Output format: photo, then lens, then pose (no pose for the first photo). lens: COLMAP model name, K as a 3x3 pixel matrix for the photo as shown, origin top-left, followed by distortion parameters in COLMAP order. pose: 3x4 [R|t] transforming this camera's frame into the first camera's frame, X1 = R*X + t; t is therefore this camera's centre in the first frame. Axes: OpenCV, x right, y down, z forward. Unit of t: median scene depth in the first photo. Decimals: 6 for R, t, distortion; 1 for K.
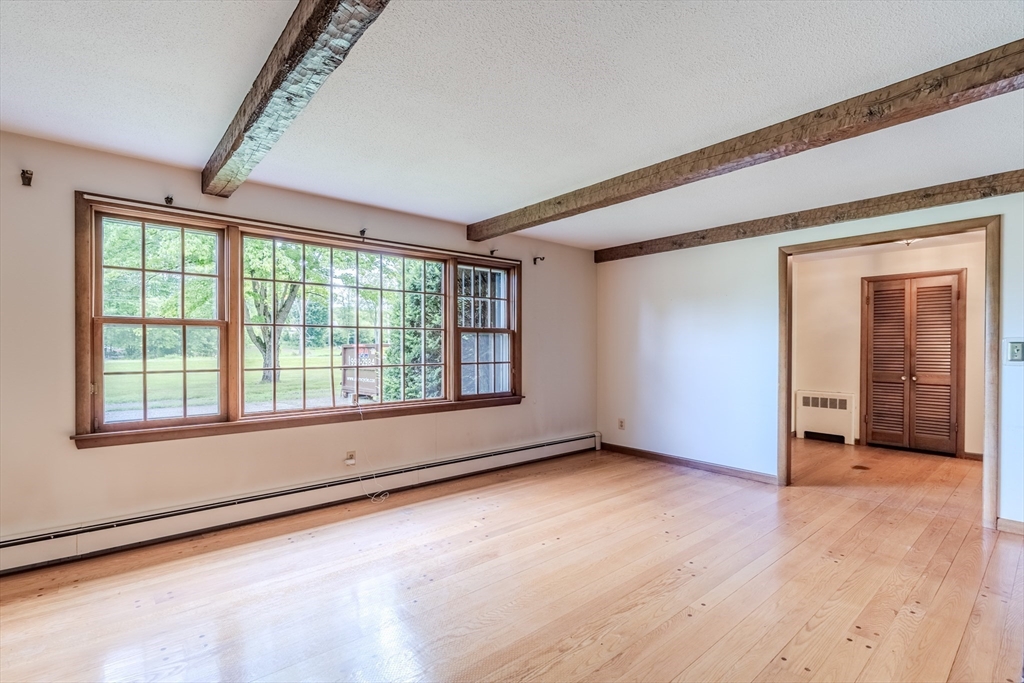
lens RADIAL K [[472.3, 0, 507.3], [0, 472.3, 350.9], [0, 0, 1]] dist [0.000177, 0.000232]
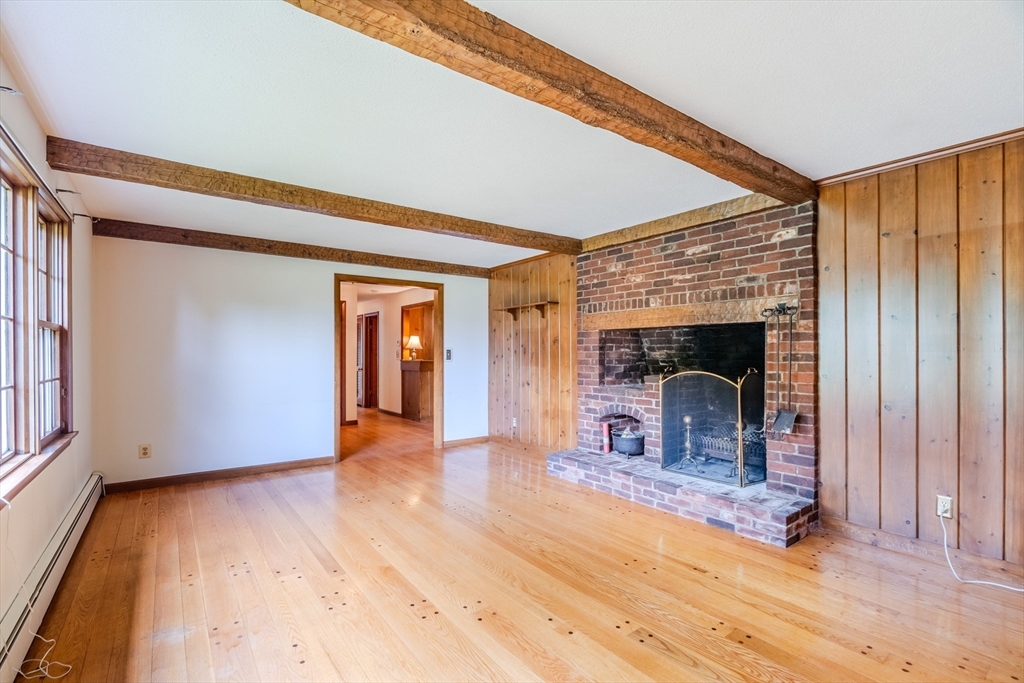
lens RADIAL K [[472.3, 0, 507.3], [0, 472.3, 350.9], [0, 0, 1]] dist [0.000177, 0.000232]
pose [[0.077567, 0.002197, 0.996985, -0.643454], [0.007853, 0.999965, -0.002815, -0.005472], [-0.996956, 0.008048, 0.077547, 0.447507]]
